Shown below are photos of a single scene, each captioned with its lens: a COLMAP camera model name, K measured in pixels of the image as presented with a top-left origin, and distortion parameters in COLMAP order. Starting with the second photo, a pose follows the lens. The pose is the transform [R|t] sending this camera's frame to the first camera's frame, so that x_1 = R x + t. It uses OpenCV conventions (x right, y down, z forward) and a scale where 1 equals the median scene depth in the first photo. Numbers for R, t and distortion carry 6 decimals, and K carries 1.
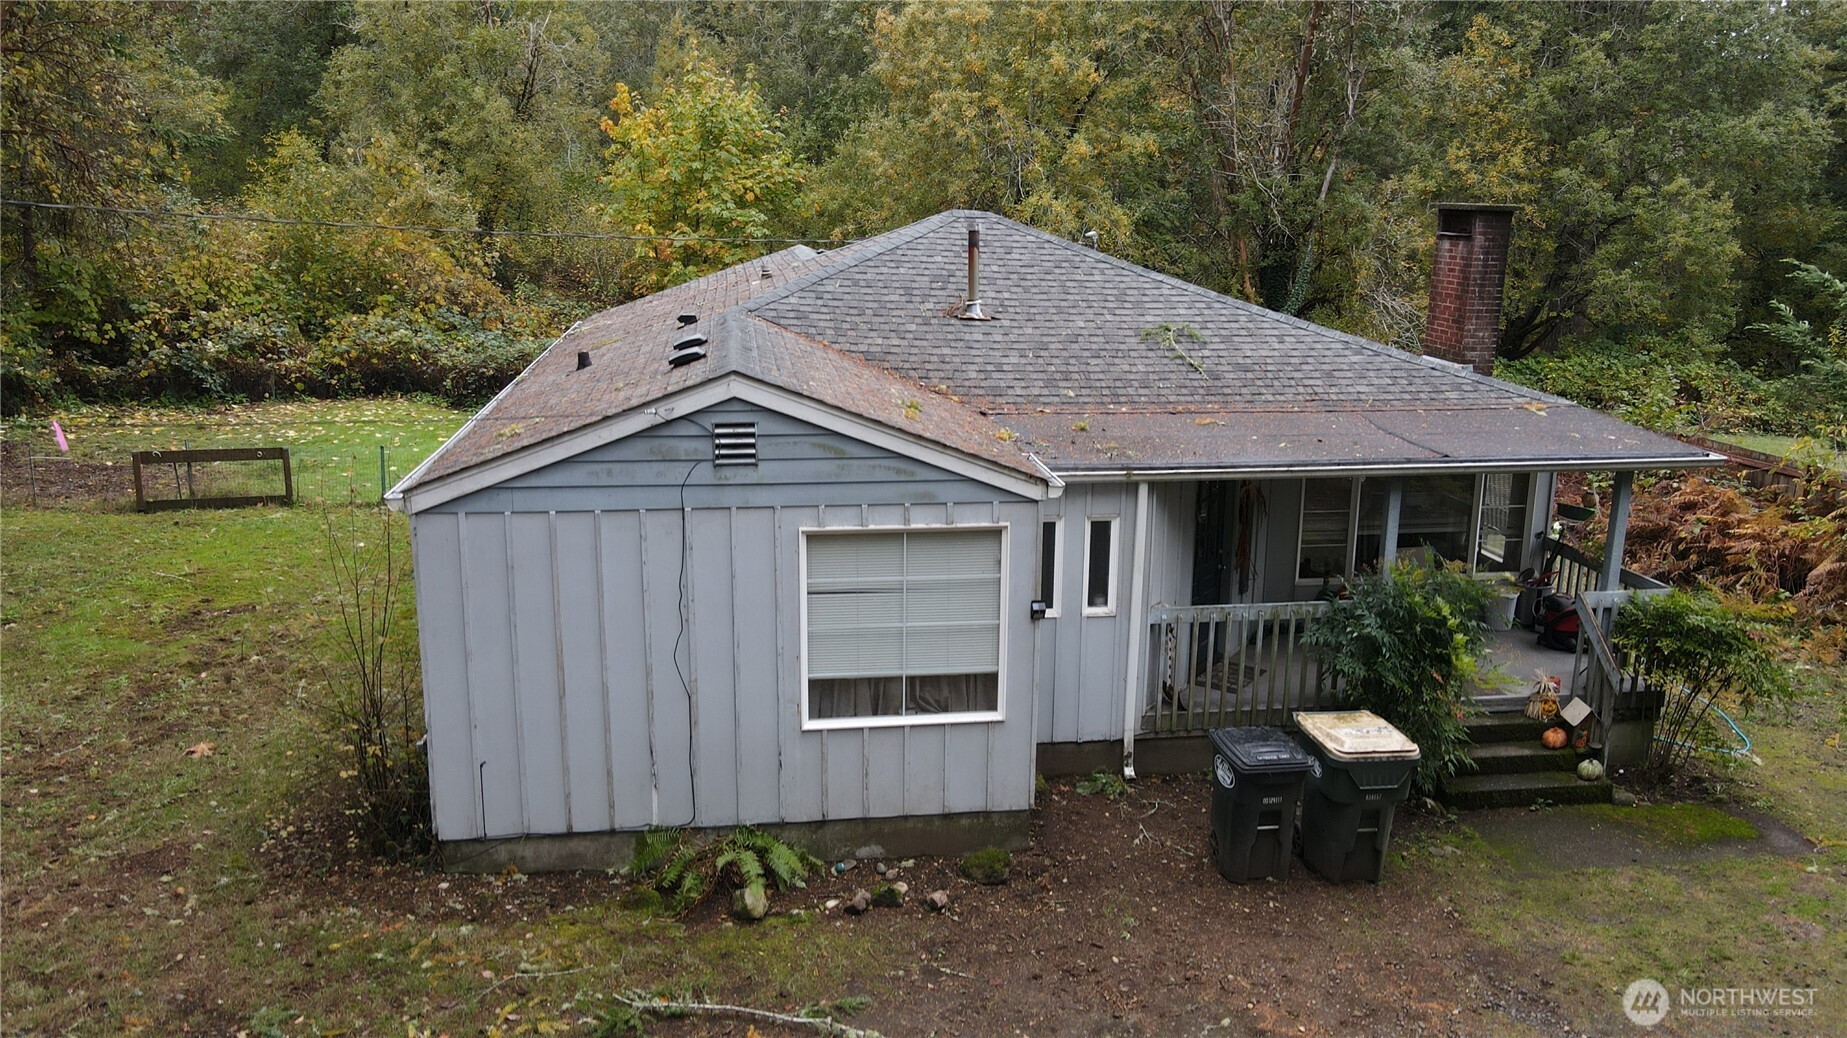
lens RADIAL K [[1375.7, 0, 933.3], [0, 1375.7, 522.1], [0, 0, 1]] dist [0.004672, 0.022731]
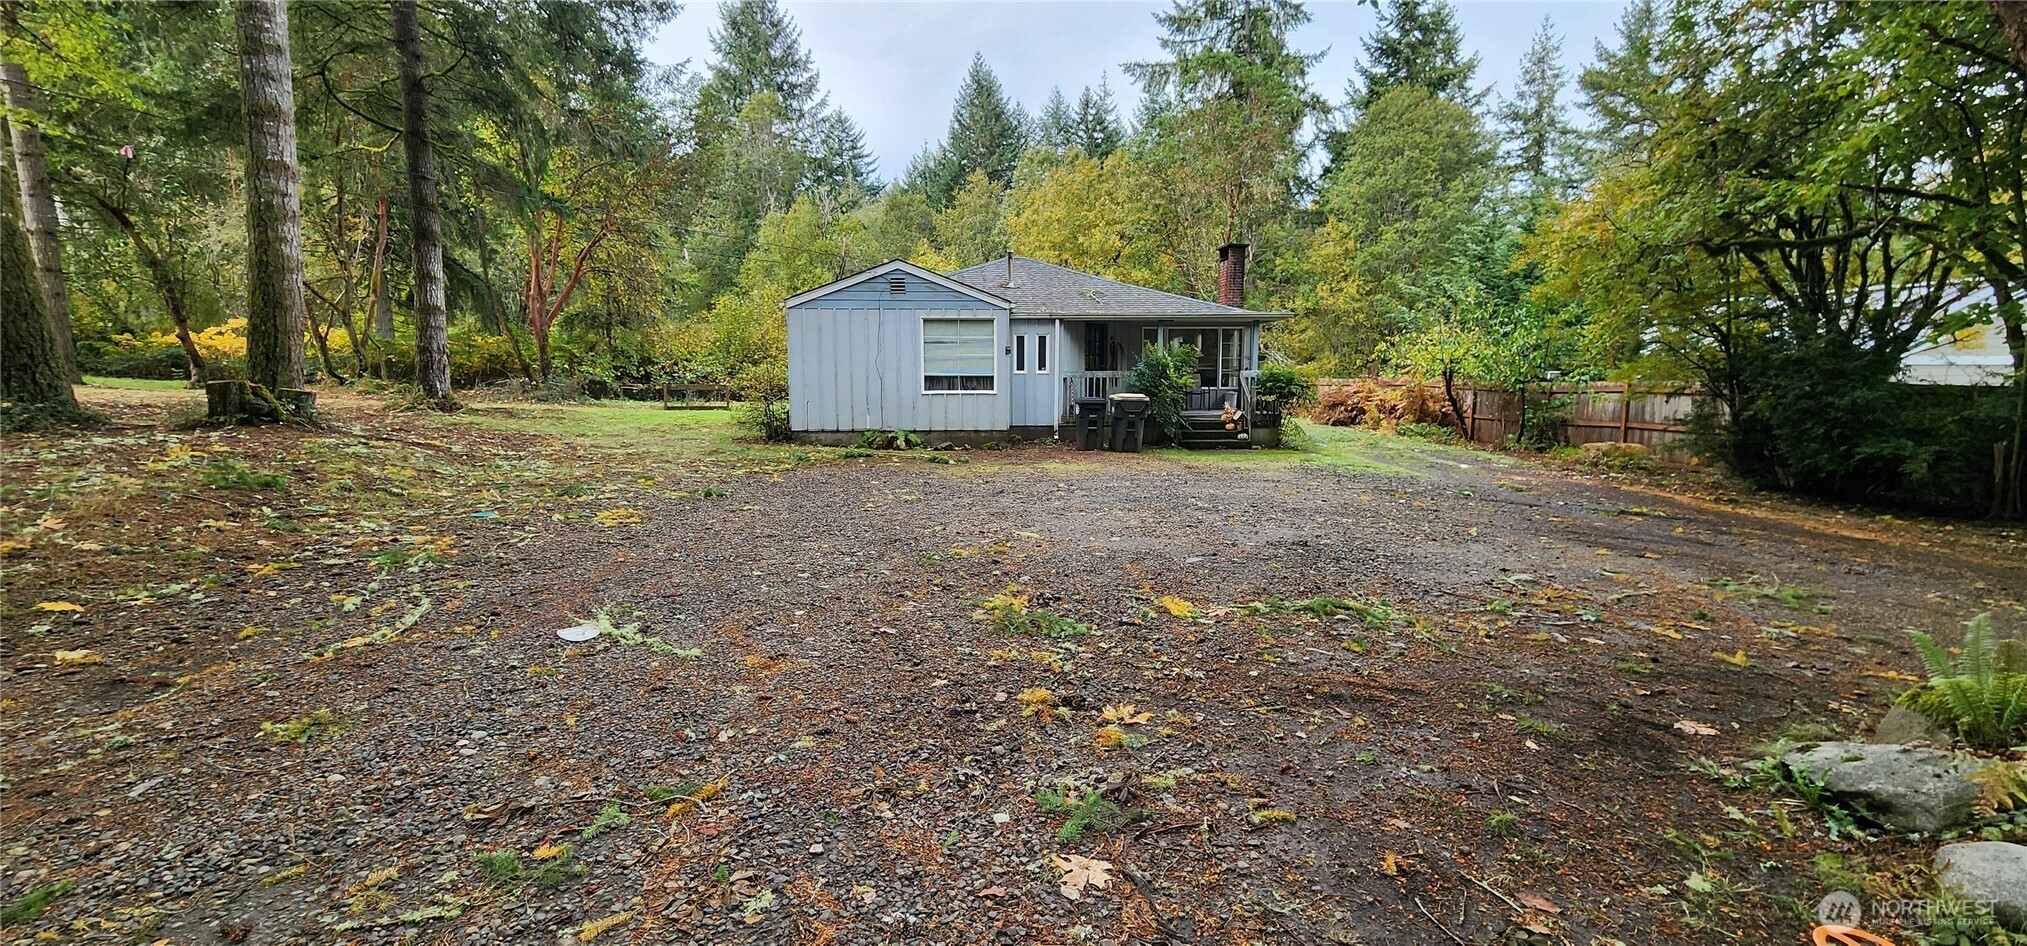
lens RADIAL K [[835.0, 0, 1004.7], [0, 835.0, 478.1], [0, 0, 1]] dist [0.001063, 0.000014]
pose [[0.995871, 0.000688, -0.090772, 0.195724], [-0.010201, 0.994485, -0.104380, 0.434949], [0.090200, 0.104875, 0.990386, -0.546811]]
